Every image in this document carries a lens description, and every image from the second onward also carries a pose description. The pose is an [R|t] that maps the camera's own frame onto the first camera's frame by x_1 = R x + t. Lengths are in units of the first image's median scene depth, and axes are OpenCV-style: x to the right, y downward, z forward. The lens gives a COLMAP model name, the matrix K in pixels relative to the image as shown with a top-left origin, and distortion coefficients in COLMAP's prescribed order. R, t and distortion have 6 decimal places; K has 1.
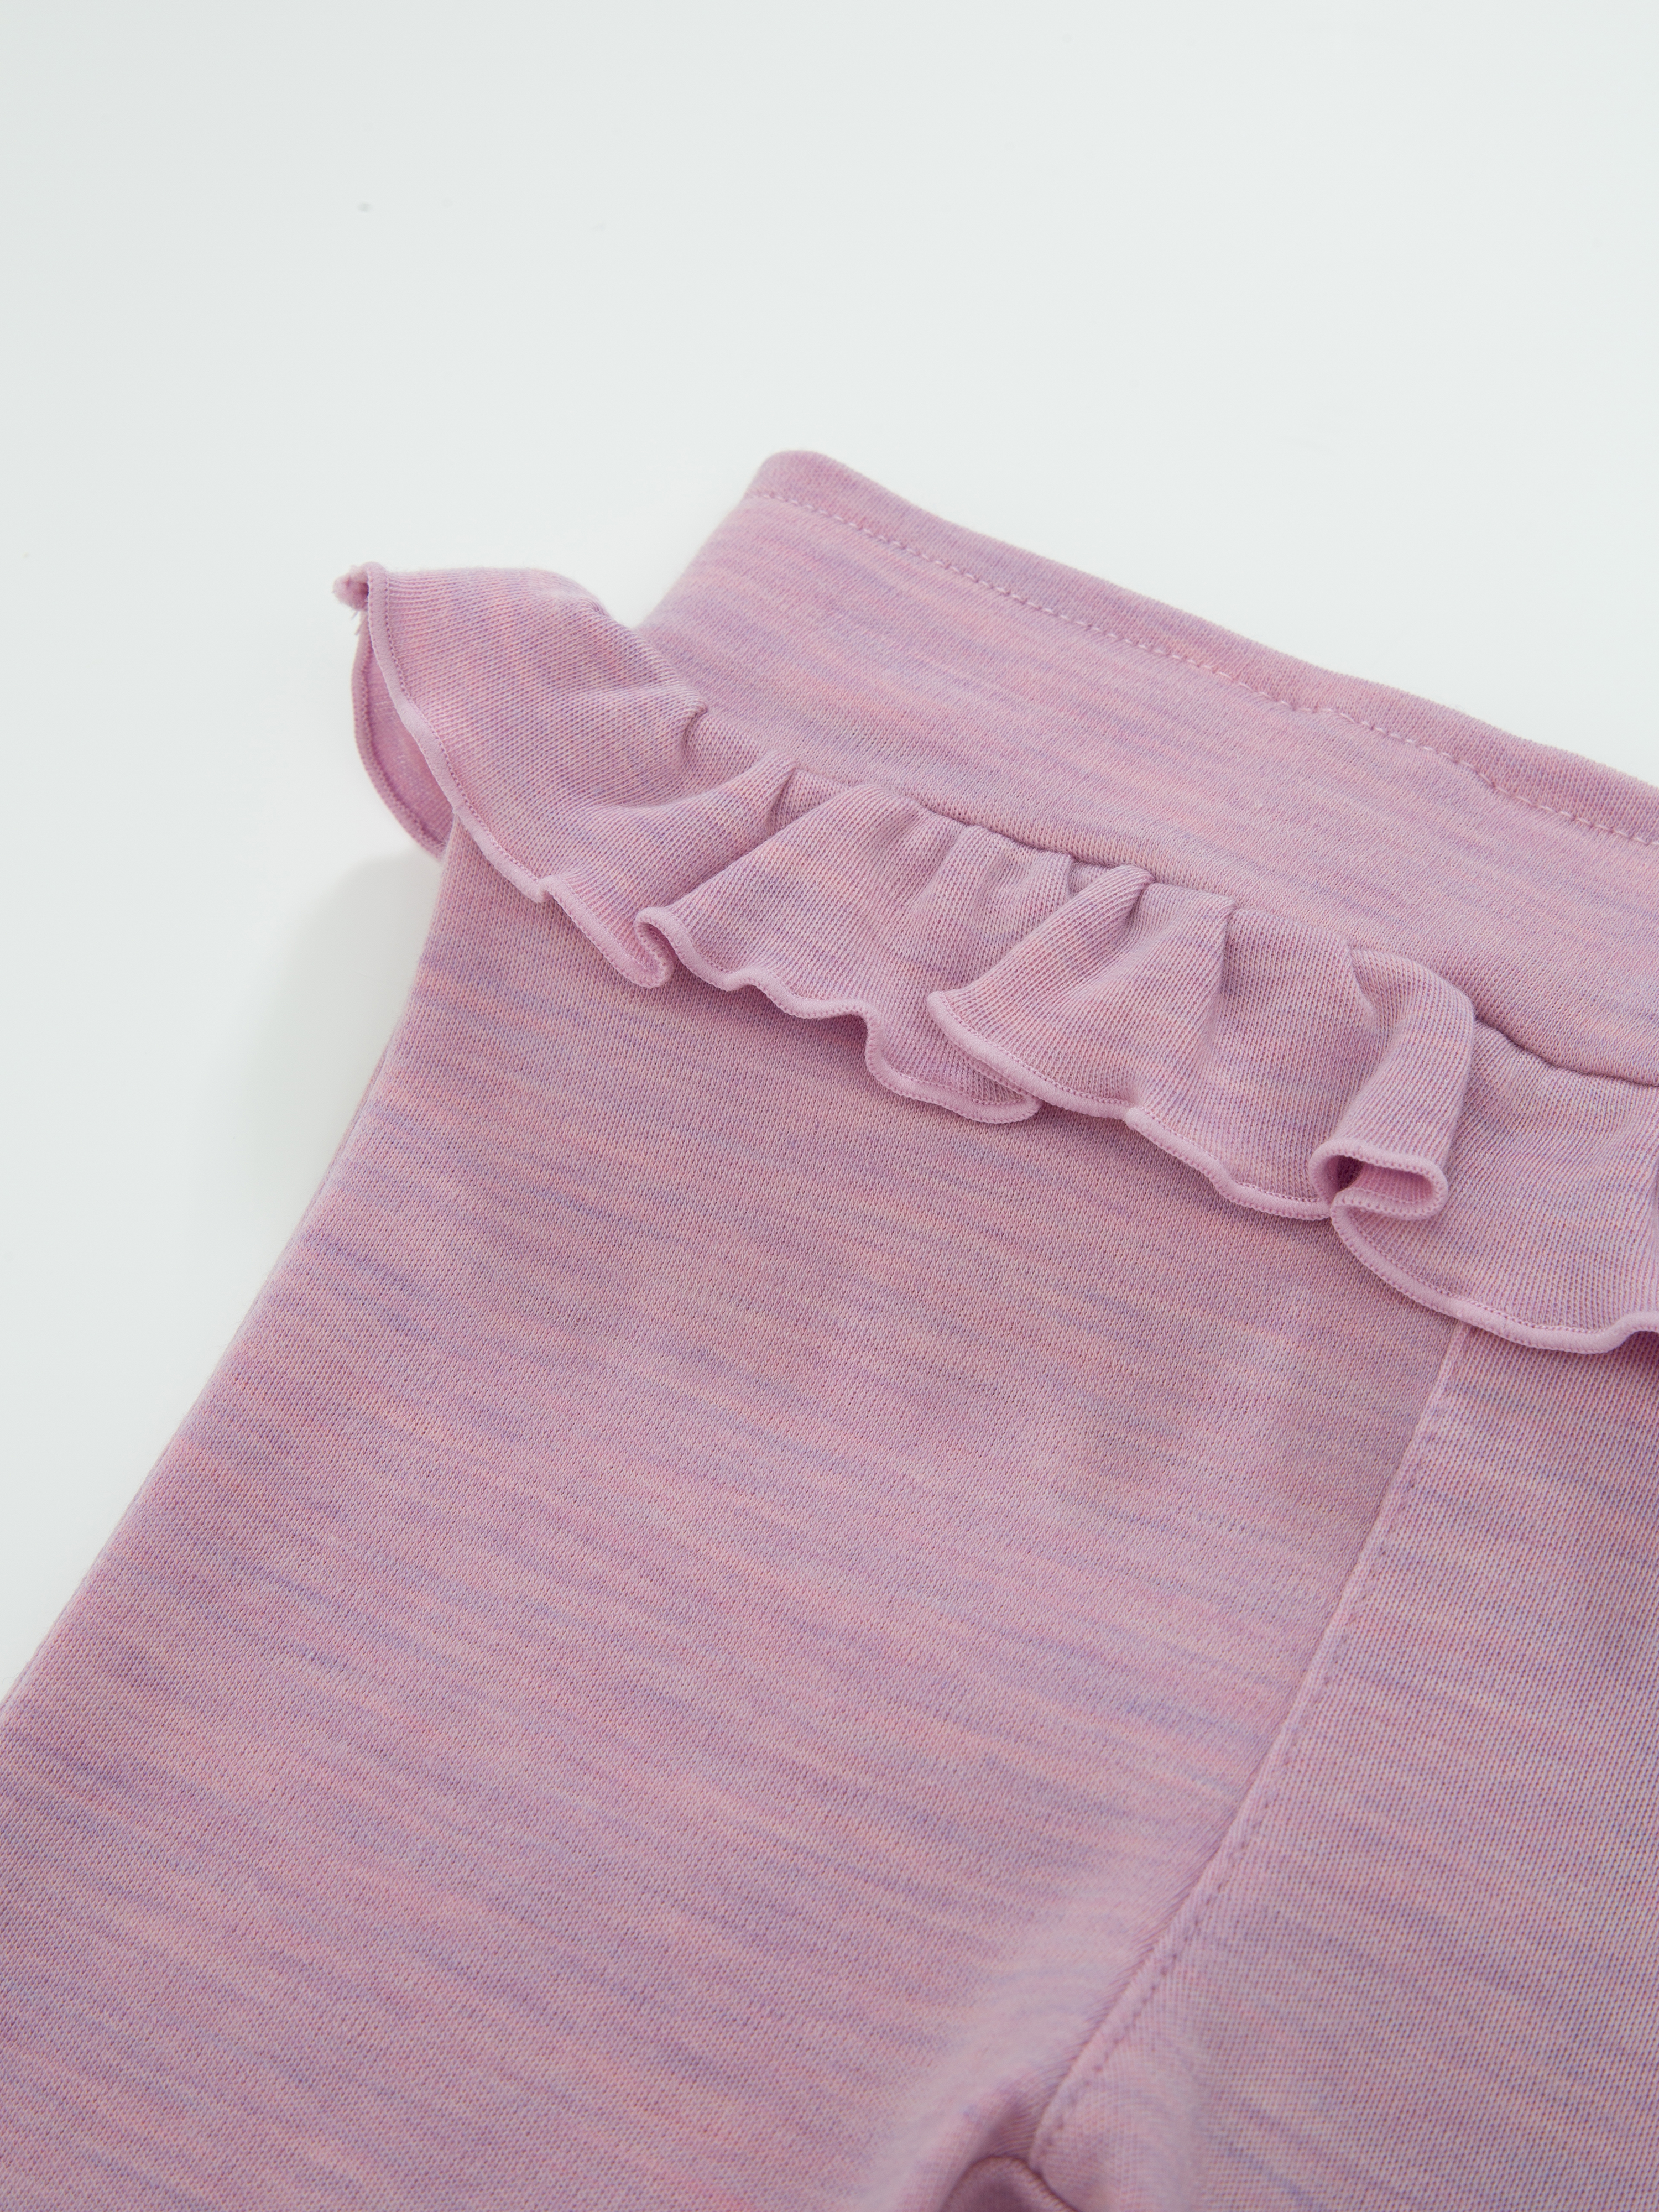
lens RADIAL K [[4325.5, 0, 829.5], [0, 4325.5, 1106.0], [0, 0, 1]] dist [0.129758, -0.113841]
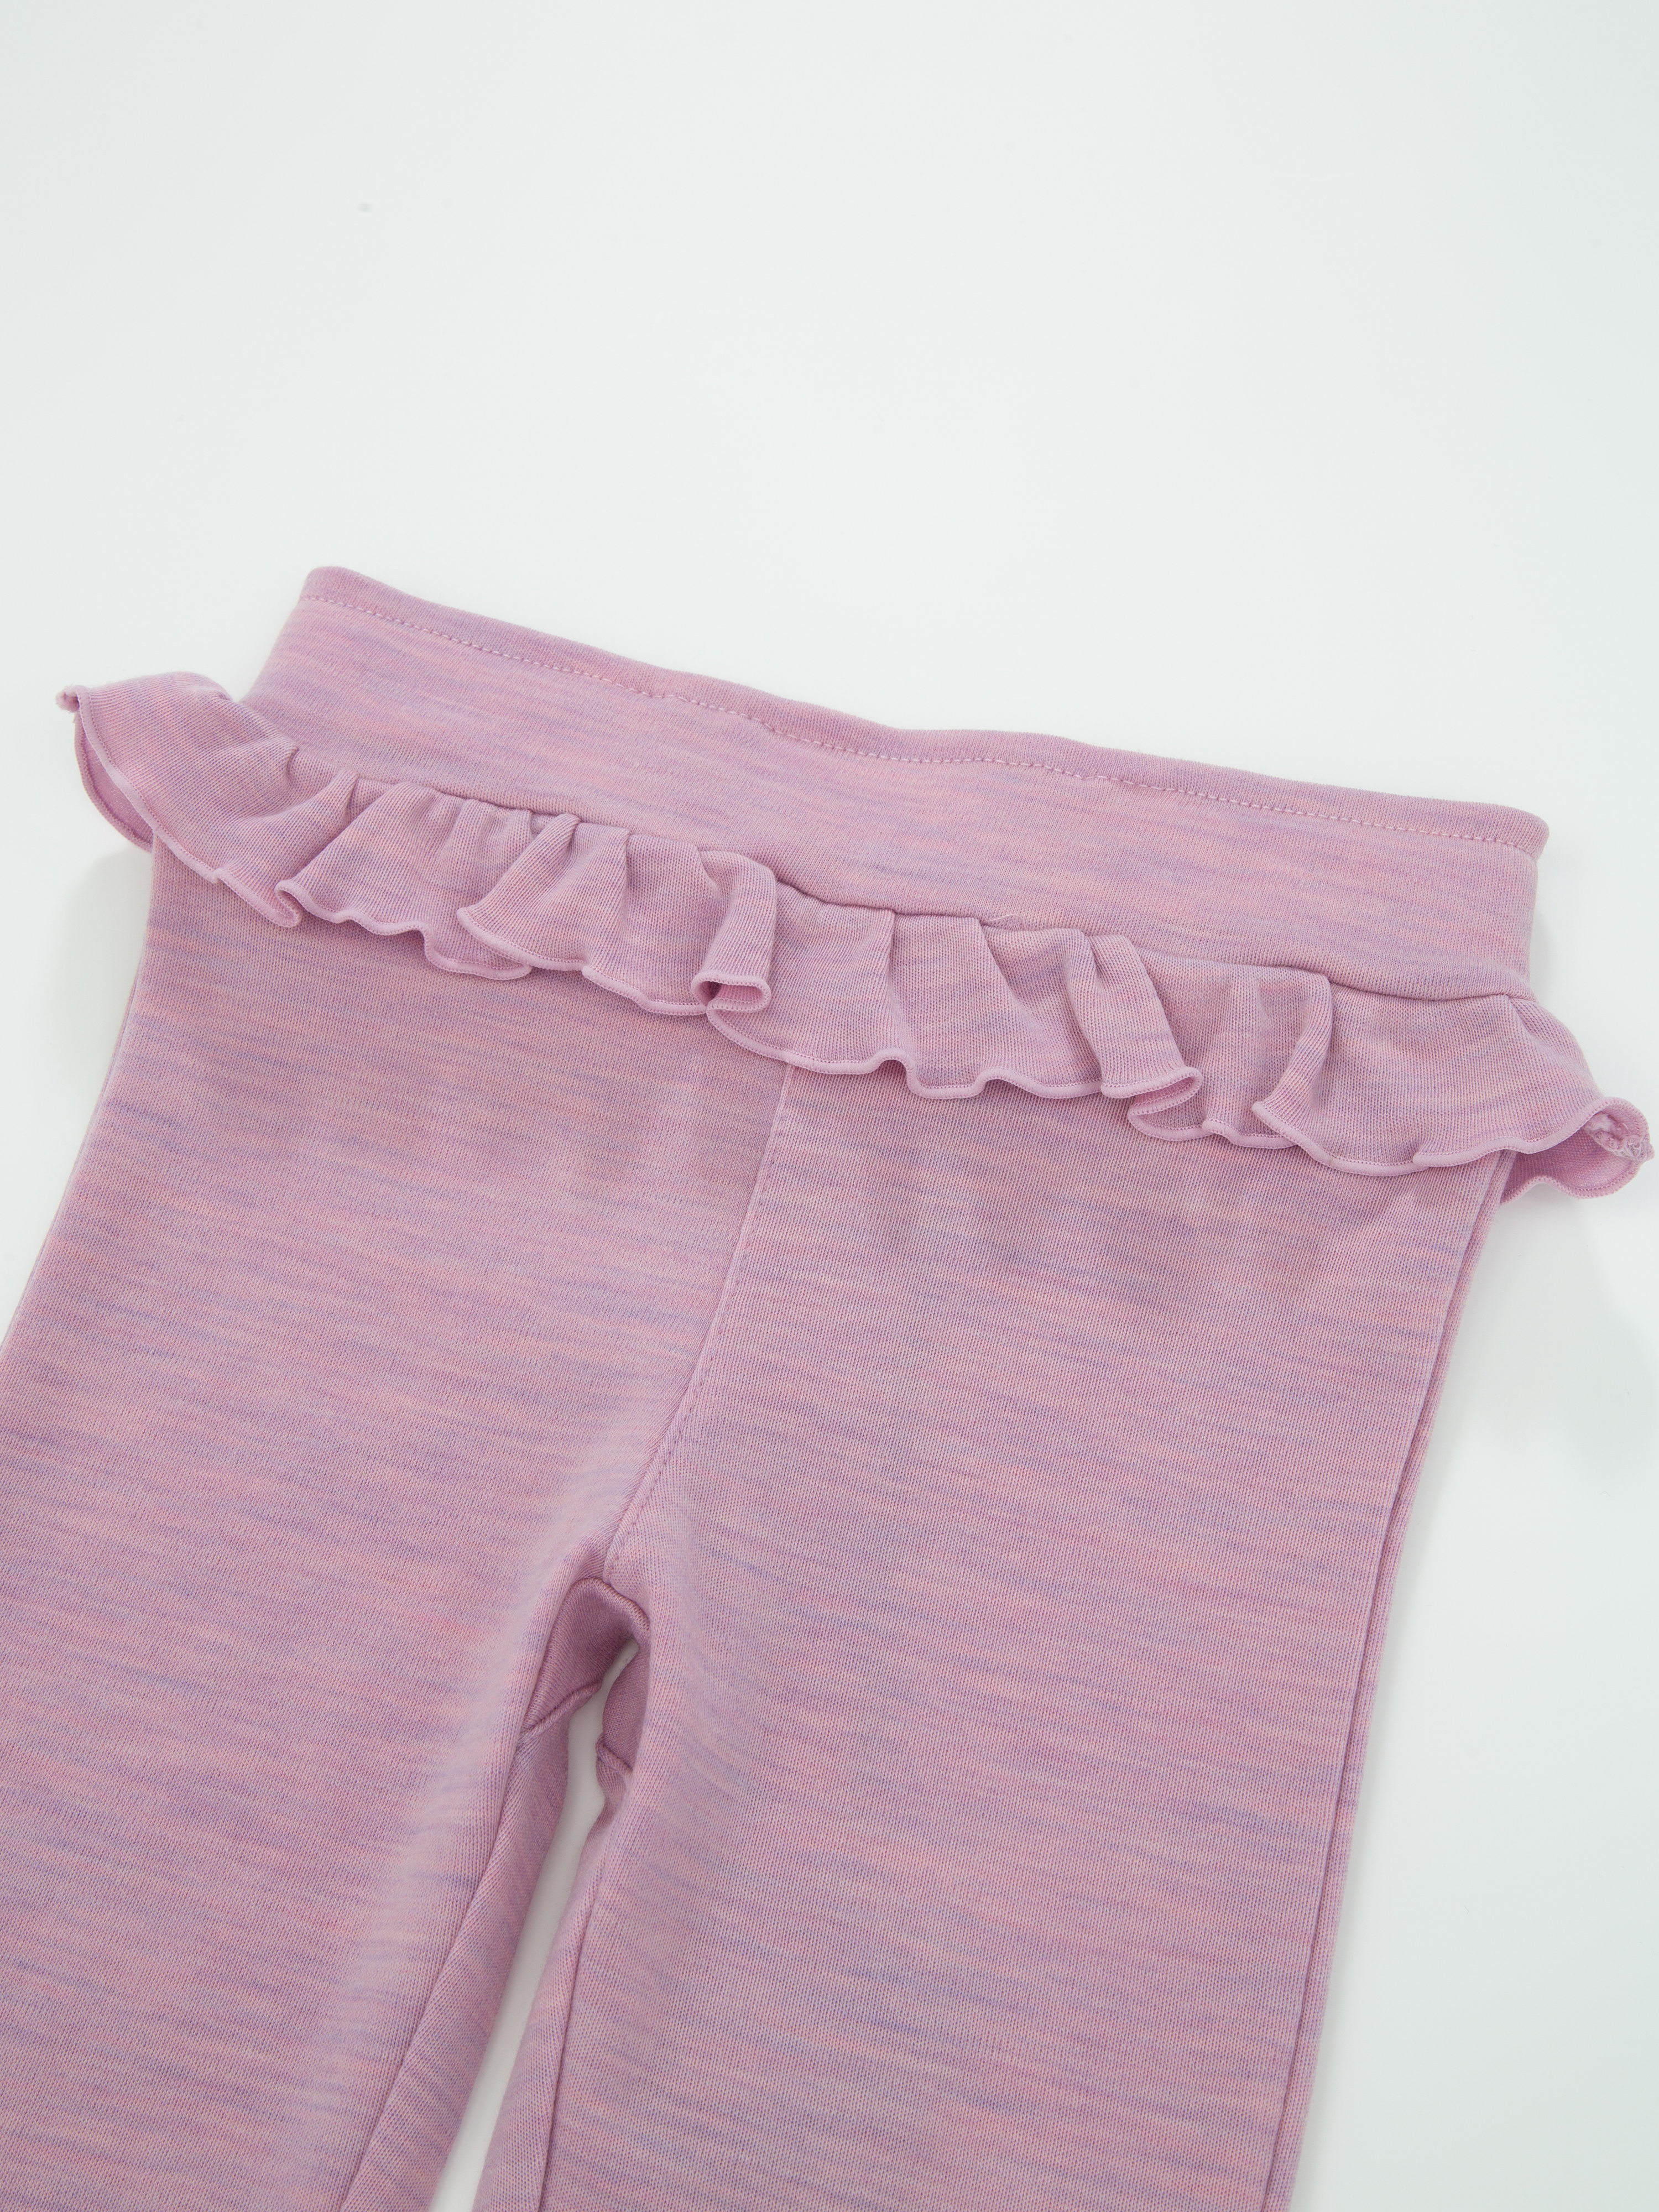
lens RADIAL K [[3212.9, 0, 829.5], [0, 3212.9, 1106.0], [0, 0, 1]] dist [0.058787, 0.026579]
pose [[0.983442, -0.145798, 0.107636, 0.020052], [0.129991, 0.981353, 0.141595, -0.112098], [-0.126274, -0.125259, 0.984056, -0.266556]]
